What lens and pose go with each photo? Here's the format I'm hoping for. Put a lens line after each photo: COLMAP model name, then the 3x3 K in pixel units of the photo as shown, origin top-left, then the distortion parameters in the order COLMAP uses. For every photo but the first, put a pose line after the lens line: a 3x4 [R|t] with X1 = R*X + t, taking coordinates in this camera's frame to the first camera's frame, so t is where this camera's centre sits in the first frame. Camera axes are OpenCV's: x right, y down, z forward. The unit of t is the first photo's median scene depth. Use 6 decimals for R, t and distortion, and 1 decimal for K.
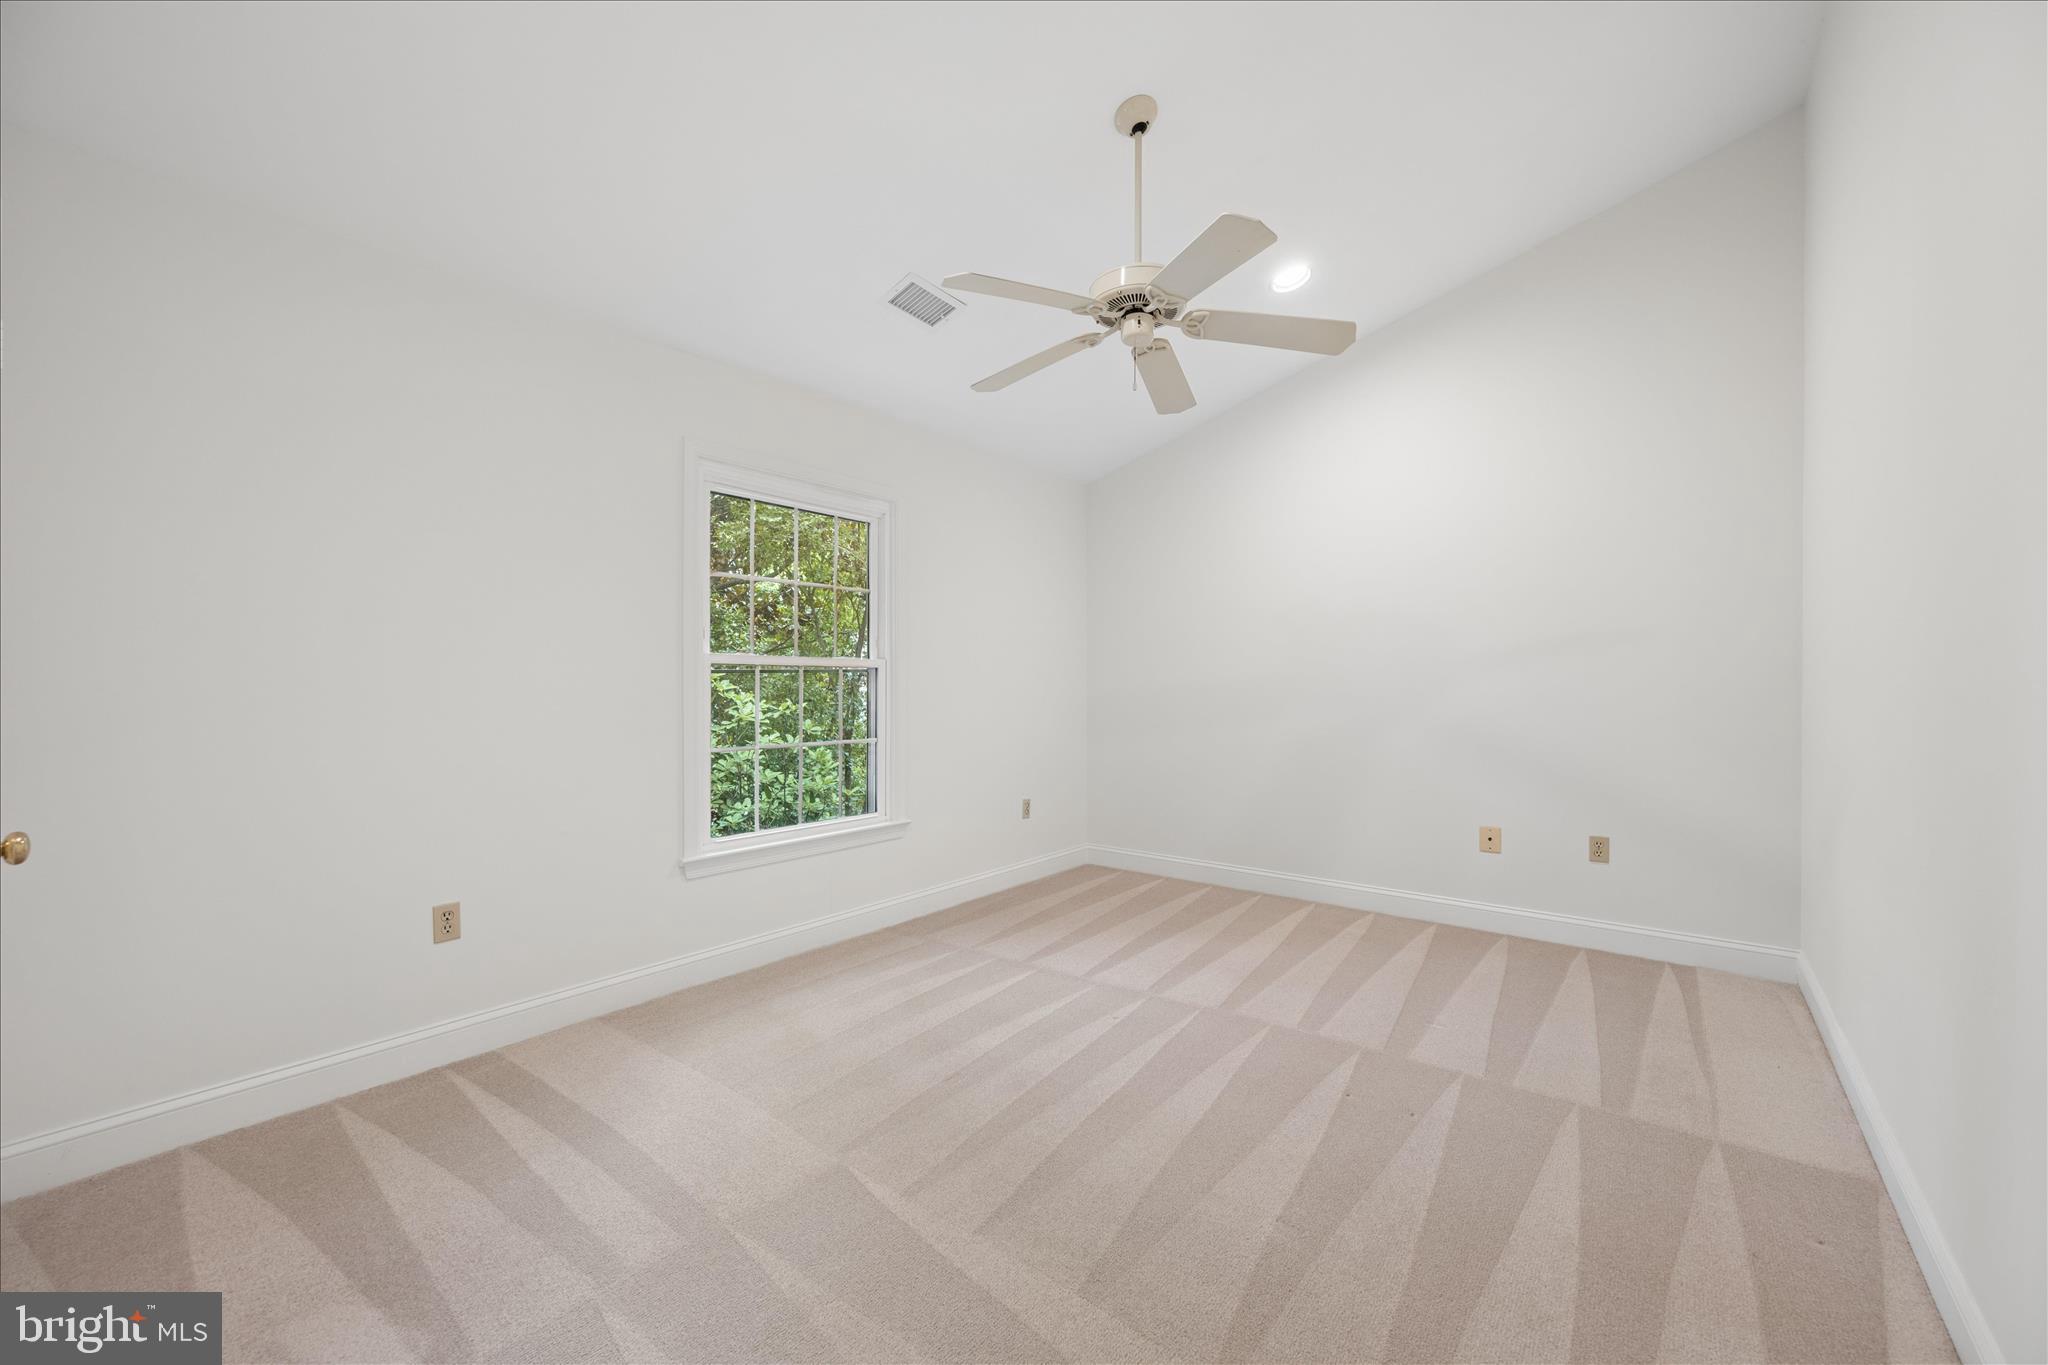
lens RADIAL K [[799.6, 0, 1016.2], [0, 799.6, 697.6], [0, 0, 1]] dist [-0.001637, 0.000182]
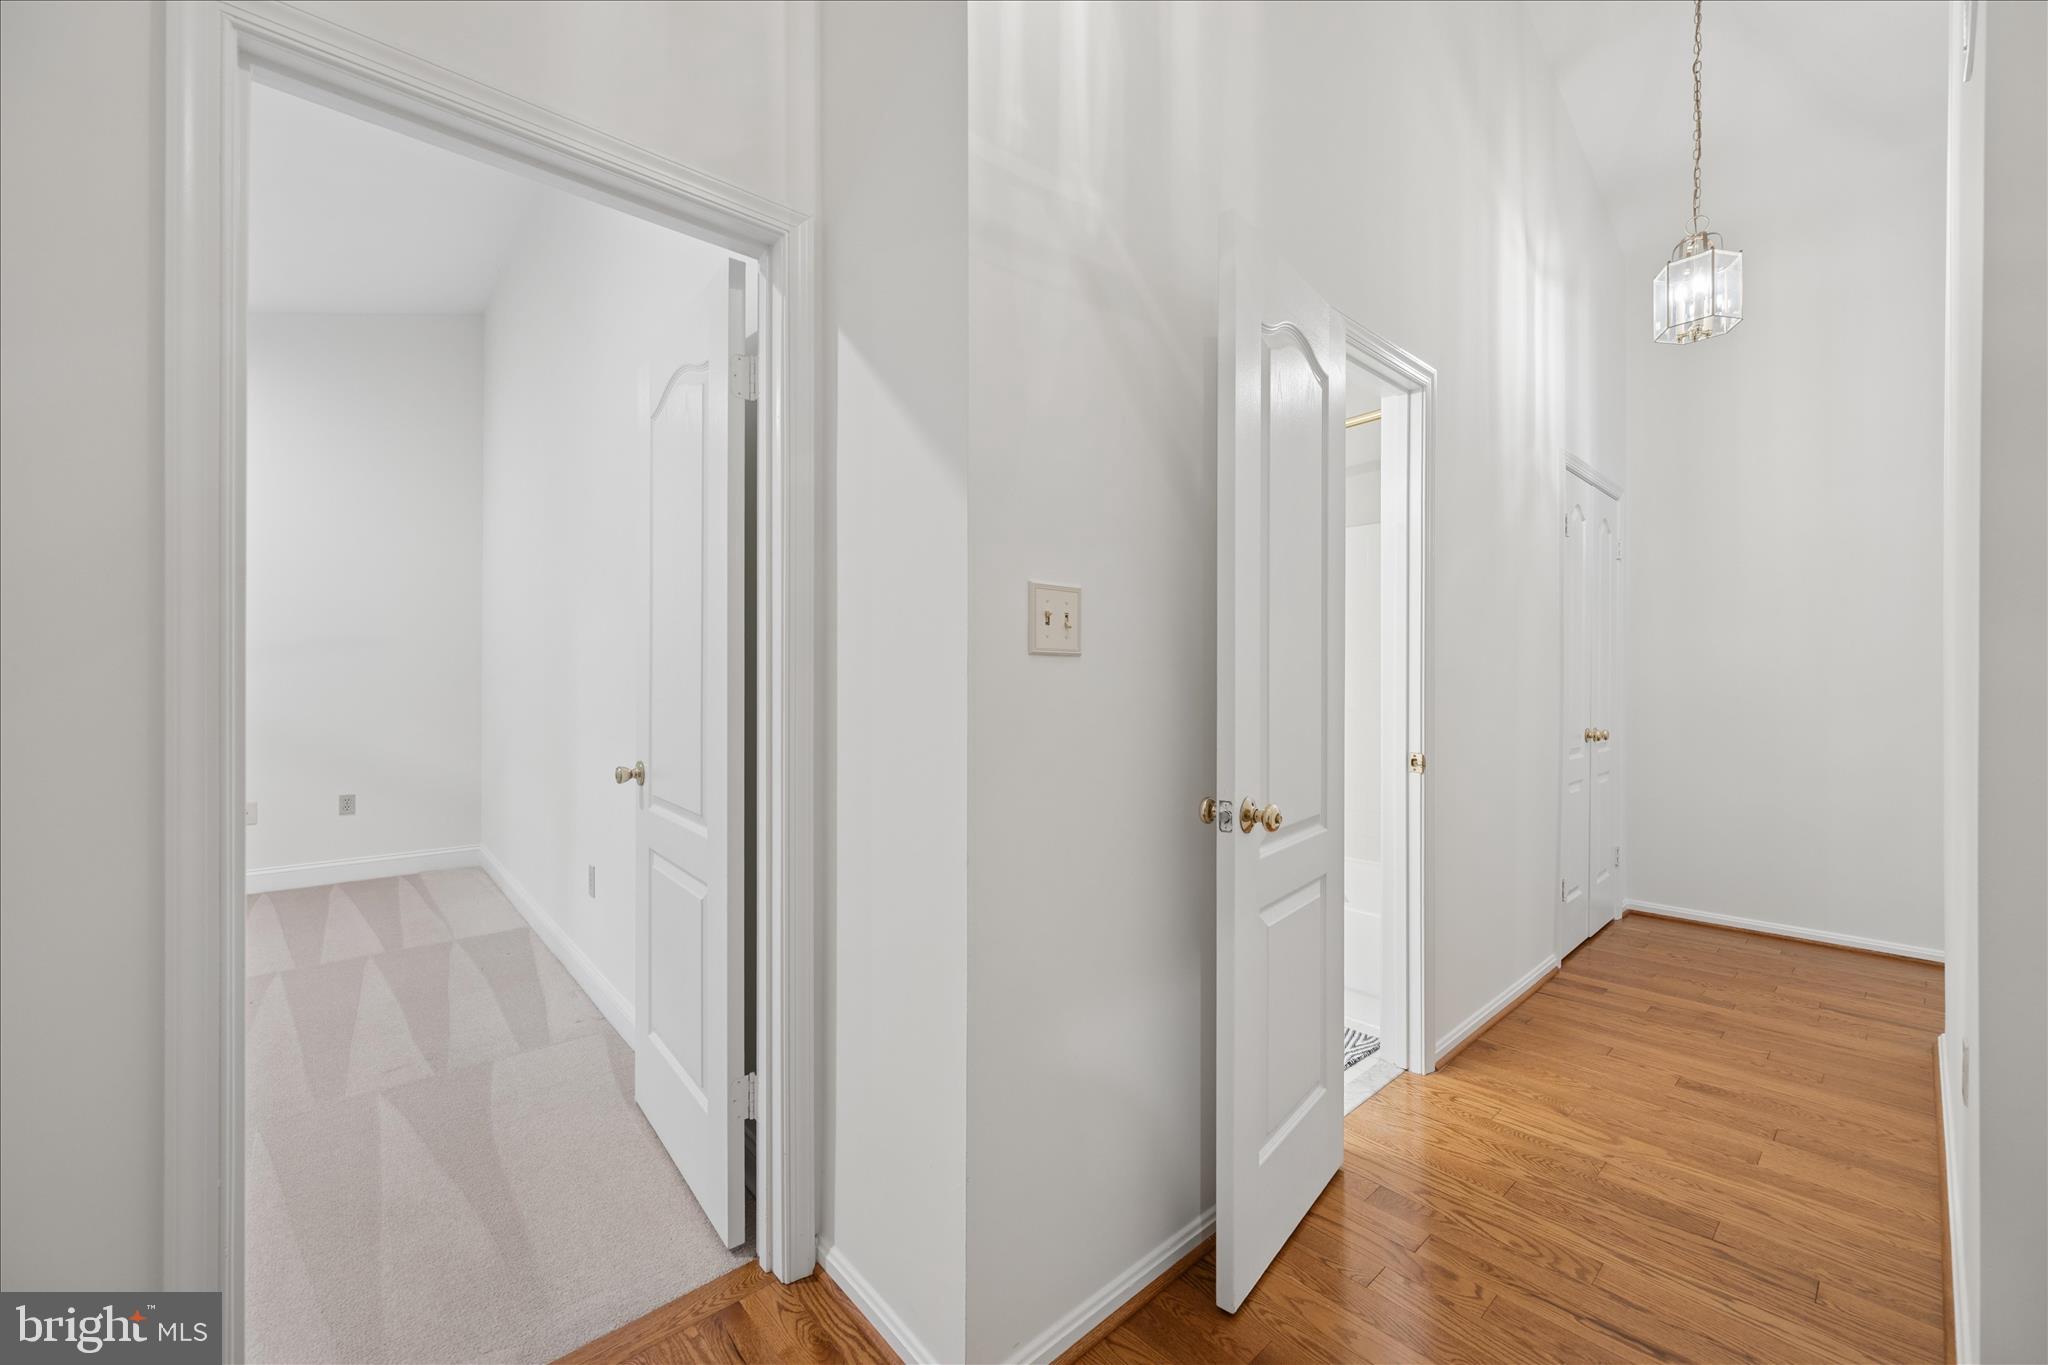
lens RADIAL K [[799.6, 0, 1014.9], [0, 799.6, 689.1], [0, 0, 1]] dist [-0.001637, 0.000182]
pose [[0.170815, -0.007721, 0.985273, -0.450355], [0.010891, 0.999923, 0.005947, 0.007282], [-0.985243, 0.009715, 0.170886, -0.365154]]
